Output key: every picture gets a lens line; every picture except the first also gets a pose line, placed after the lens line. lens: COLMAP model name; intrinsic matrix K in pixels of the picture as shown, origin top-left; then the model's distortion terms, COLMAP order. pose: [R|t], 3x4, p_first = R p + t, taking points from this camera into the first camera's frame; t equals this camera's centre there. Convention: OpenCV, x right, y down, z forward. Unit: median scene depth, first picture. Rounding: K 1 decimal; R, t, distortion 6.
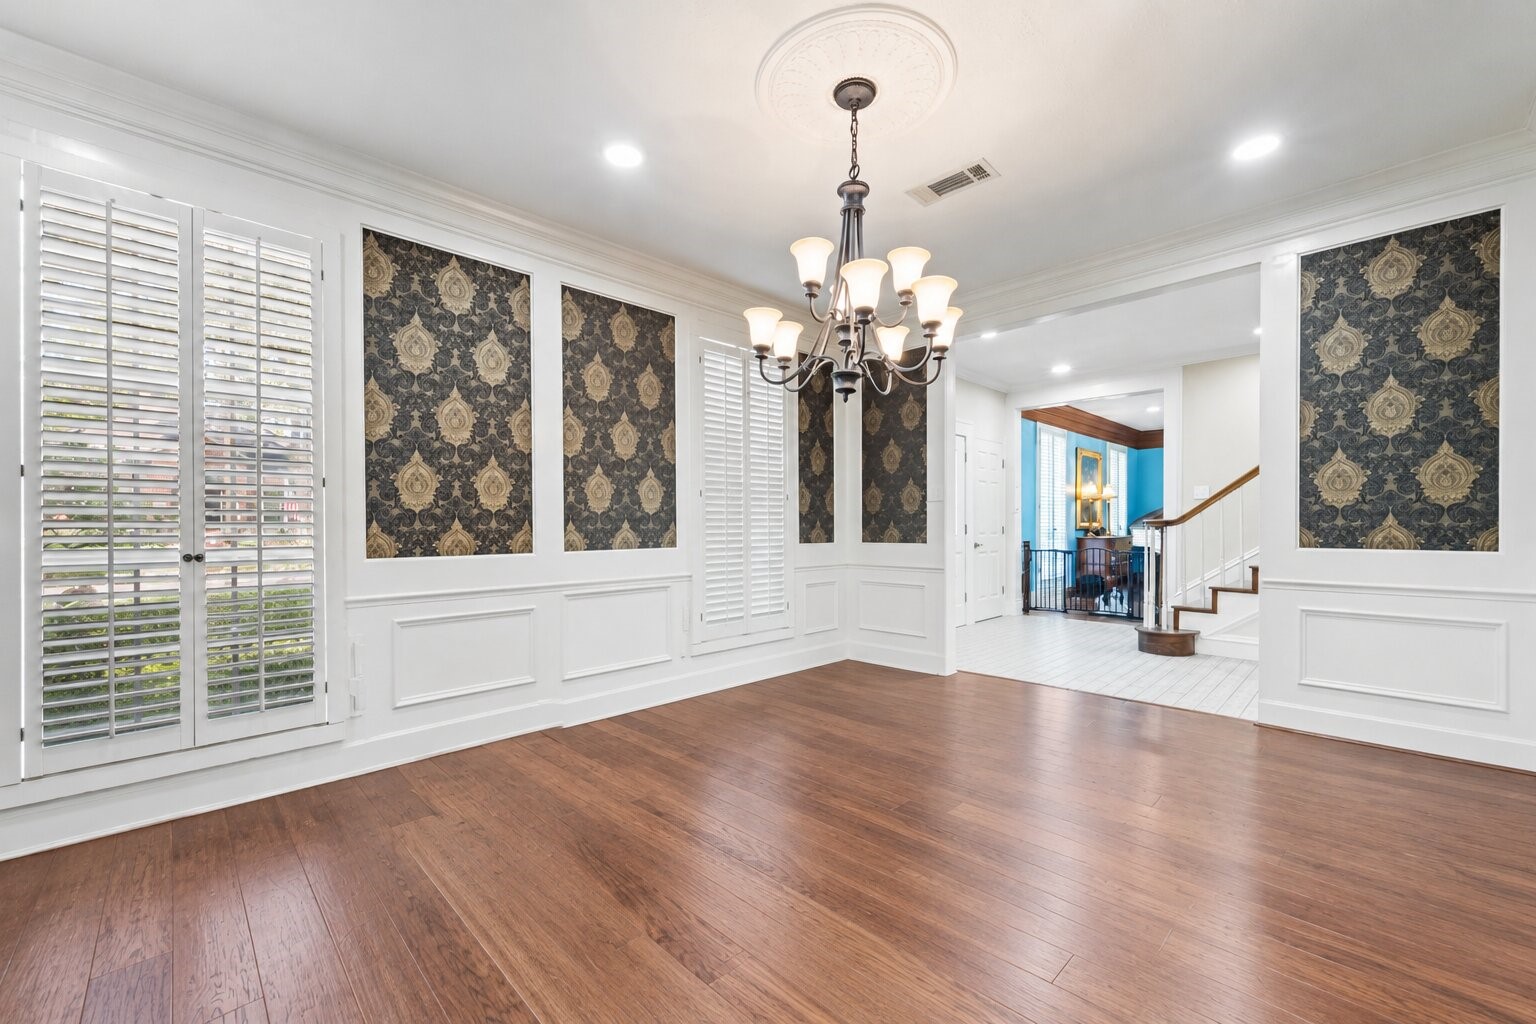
lens RADIAL K [[614.9, 0, 756.6], [0, 614.9, 510.6], [0, 0, 1]] dist [0.000908, -0.000027]
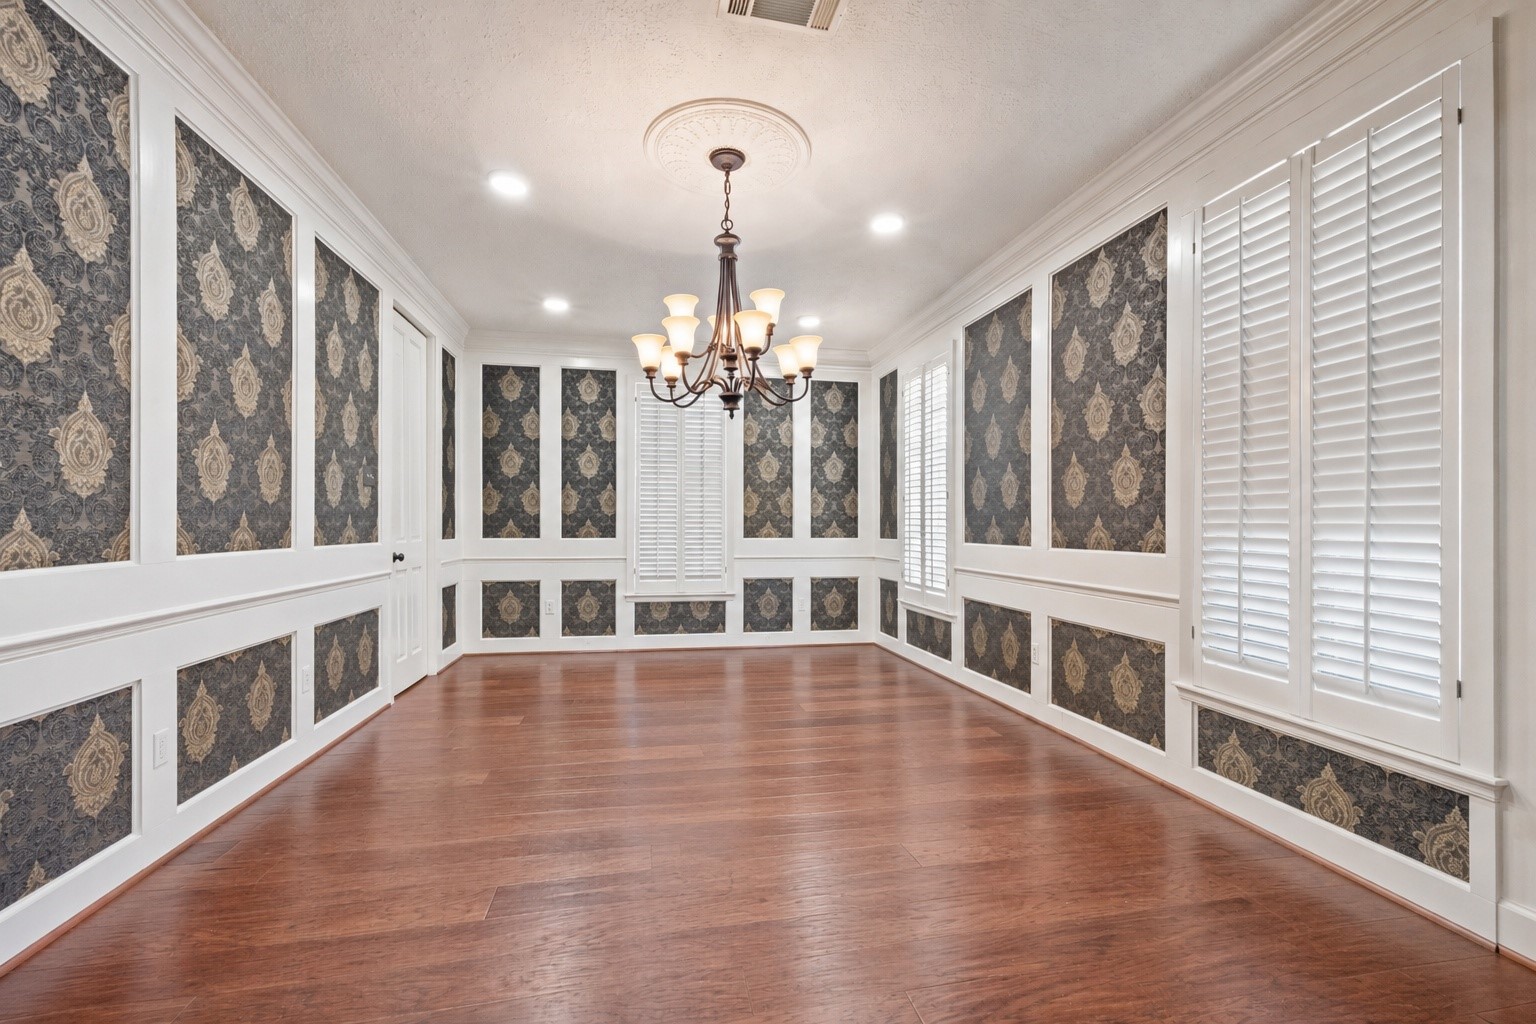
lens RADIAL K [[614.9, 0, 756.6], [0, 614.9, 510.6], [0, 0, 1]] dist [0.000908, -0.000027]
pose [[-0.545266, -0.017377, -0.838083, 0.794365], [0.014118, 0.999453, -0.029908, 0.030383], [0.838144, -0.028140, -0.544723, 1.188383]]
